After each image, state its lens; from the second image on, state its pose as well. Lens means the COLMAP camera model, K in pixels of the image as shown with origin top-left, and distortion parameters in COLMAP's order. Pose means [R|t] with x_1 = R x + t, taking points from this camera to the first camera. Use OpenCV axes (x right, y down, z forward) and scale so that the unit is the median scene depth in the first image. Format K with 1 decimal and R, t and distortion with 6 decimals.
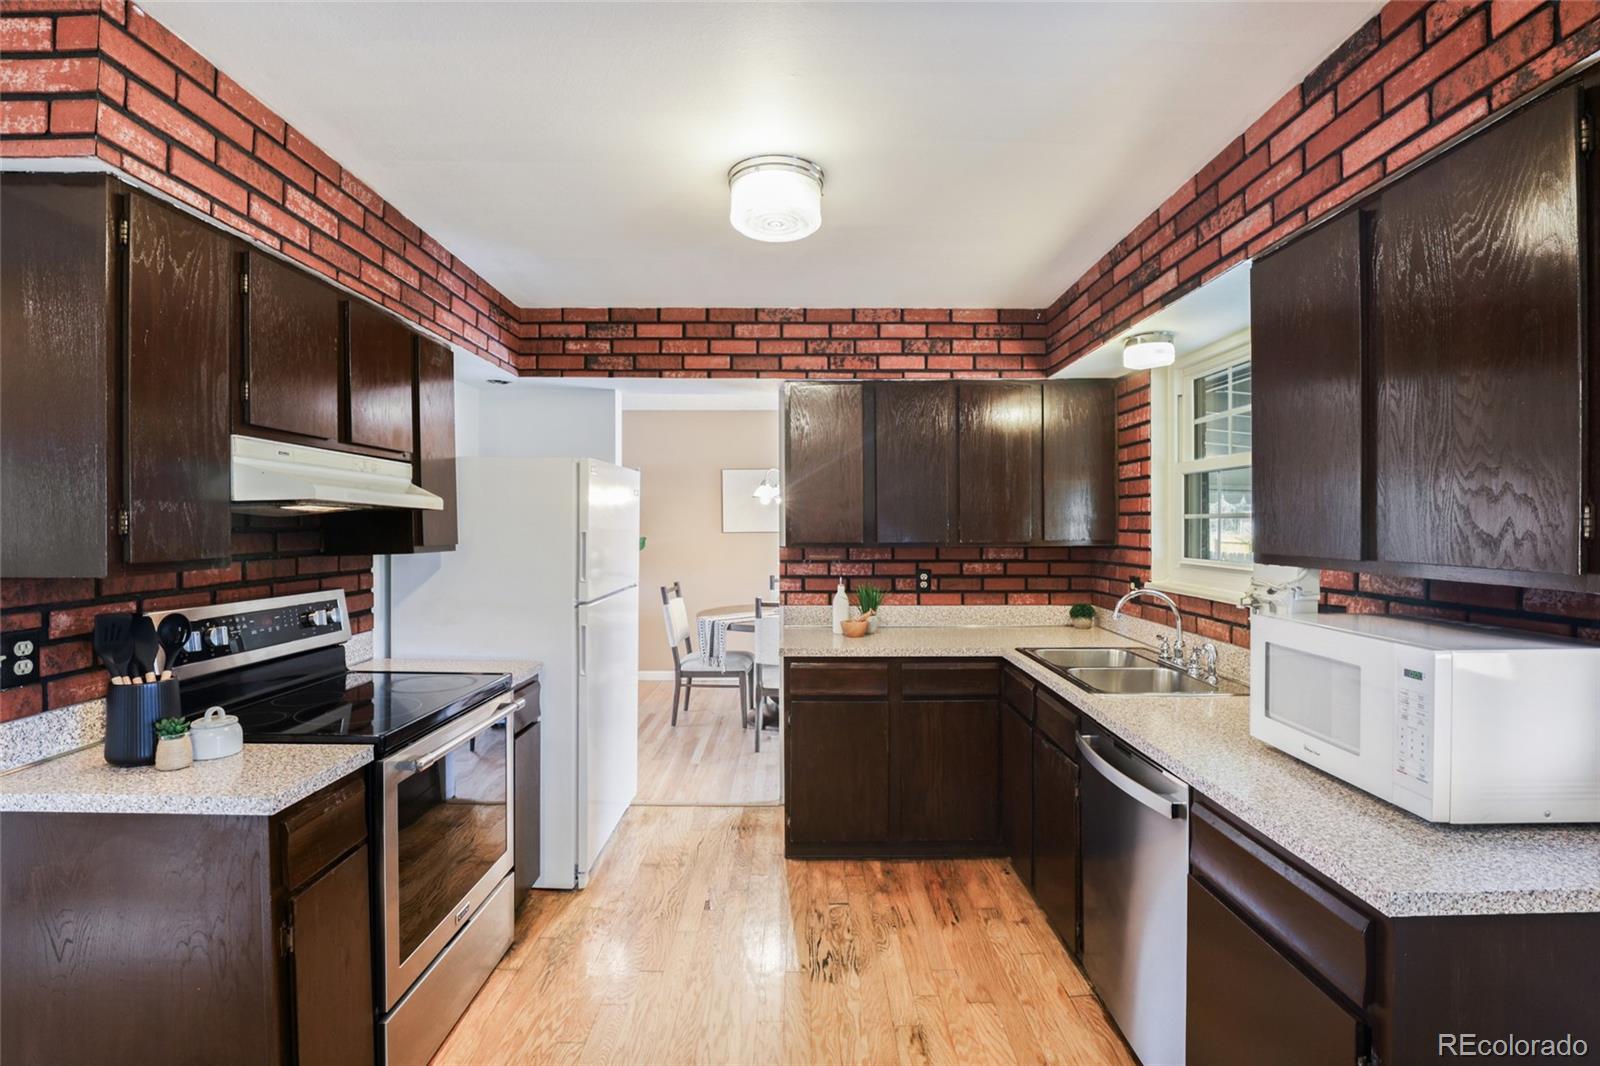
lens RADIAL K [[744.3, 0, 816.1], [0, 744.3, 532.0], [0, 0, 1]] dist [-0.026090, 0.003348]
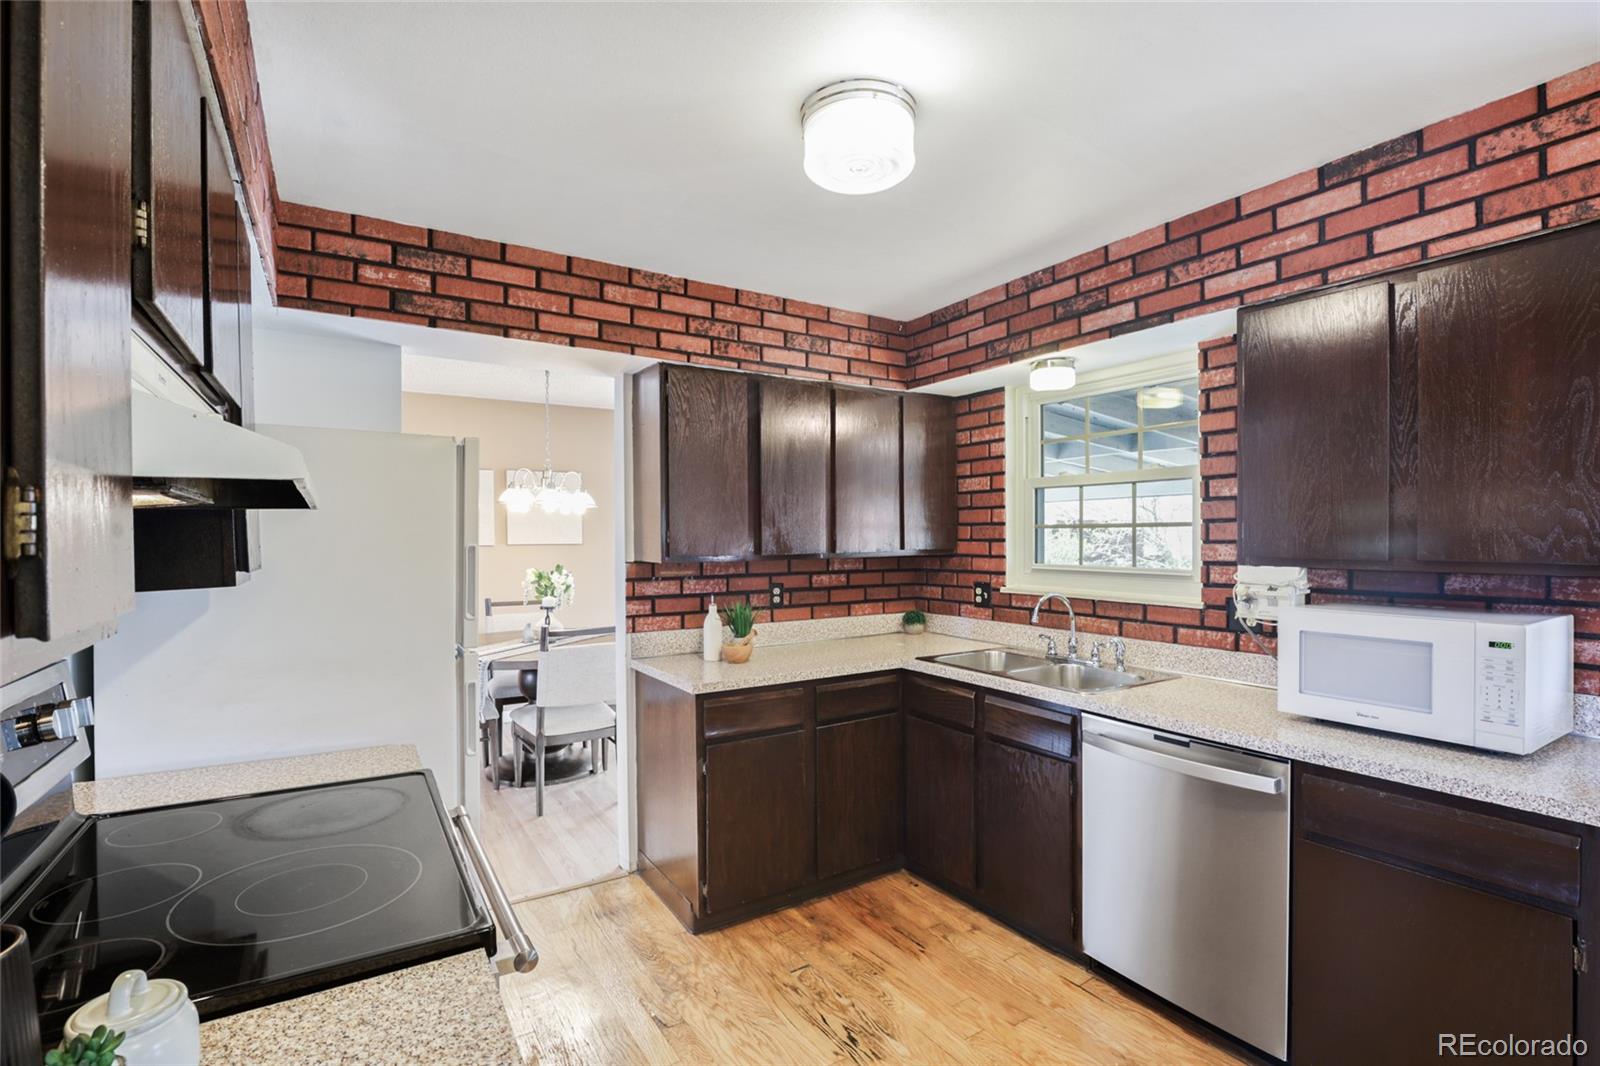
lens RADIAL K [[744.3, 0, 821.9], [0, 744.3, 545.6], [0, 0, 1]] dist [-0.026090, 0.003348]
pose [[0.842878, -0.010210, 0.538009, -0.358615], [0.009490, 0.999947, 0.004109, -0.000041], [-0.538022, 0.001642, 0.842929, 0.218294]]
